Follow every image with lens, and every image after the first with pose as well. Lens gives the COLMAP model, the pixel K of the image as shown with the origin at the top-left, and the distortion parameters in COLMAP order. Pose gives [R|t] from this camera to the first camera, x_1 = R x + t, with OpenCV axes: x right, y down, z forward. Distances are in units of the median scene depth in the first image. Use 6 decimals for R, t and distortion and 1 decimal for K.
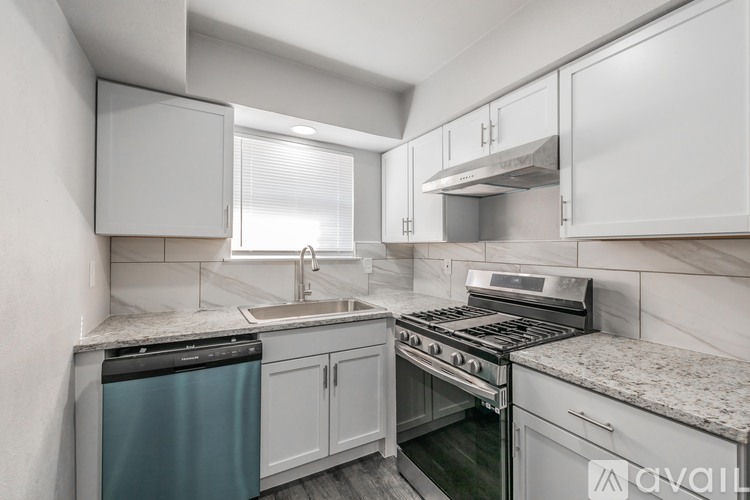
lens RADIAL K [[335.1, 0, 391.7], [0, 335.1, 249.2], [0, 0, 1]] dist [0.000439, -0.000125]
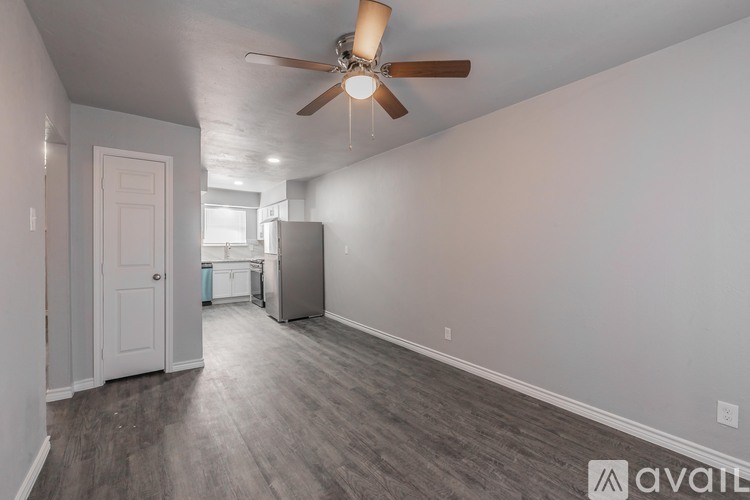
lens RADIAL K [[317.2, 0, 379.1], [0, 317.2, 245.4], [0, 0, 1]] dist [0.000889, -0.000108]
pose [[0.995891, -0.008083, 0.090194, 1.002164], [0.007929, 0.999966, 0.002061, 0.037343], [-0.090208, -0.001337, 0.995922, -2.364152]]
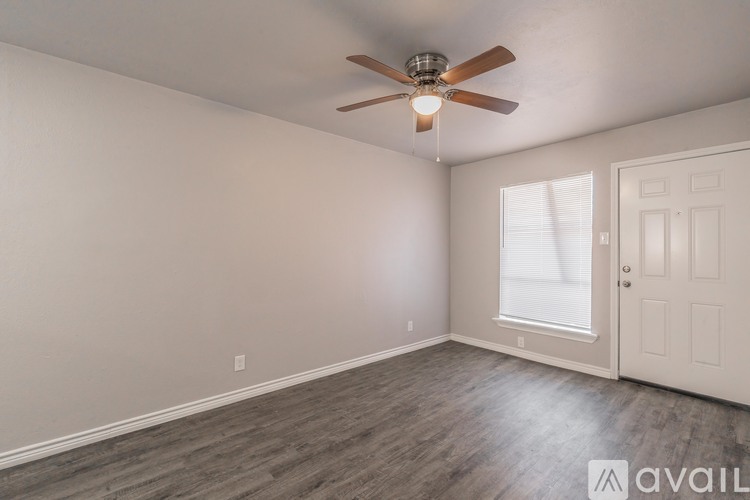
lens RADIAL K [[335.1, 0, 391.7], [0, 335.1, 249.2], [0, 0, 1]] dist [0.000439, -0.000125]
pose [[-0.179650, -0.003026, 0.983726, 0.133278], [-0.002305, 0.999994, 0.002656, 0.025608], [-0.983728, -0.001790, -0.179656, -1.271390]]
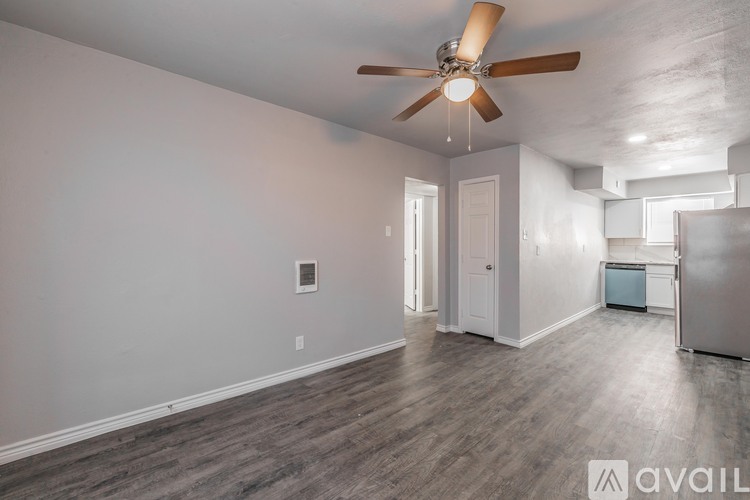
lens RADIAL K [[317.2, 0, 379.1], [0, 317.2, 245.4], [0, 0, 1]] dist [0.000889, -0.000108]
pose [[0.199815, -0.002064, -0.979831, 1.830603], [-0.002196, 0.999994, -0.002555, 0.048330], [0.979831, 0.002662, 0.199810, -1.917990]]
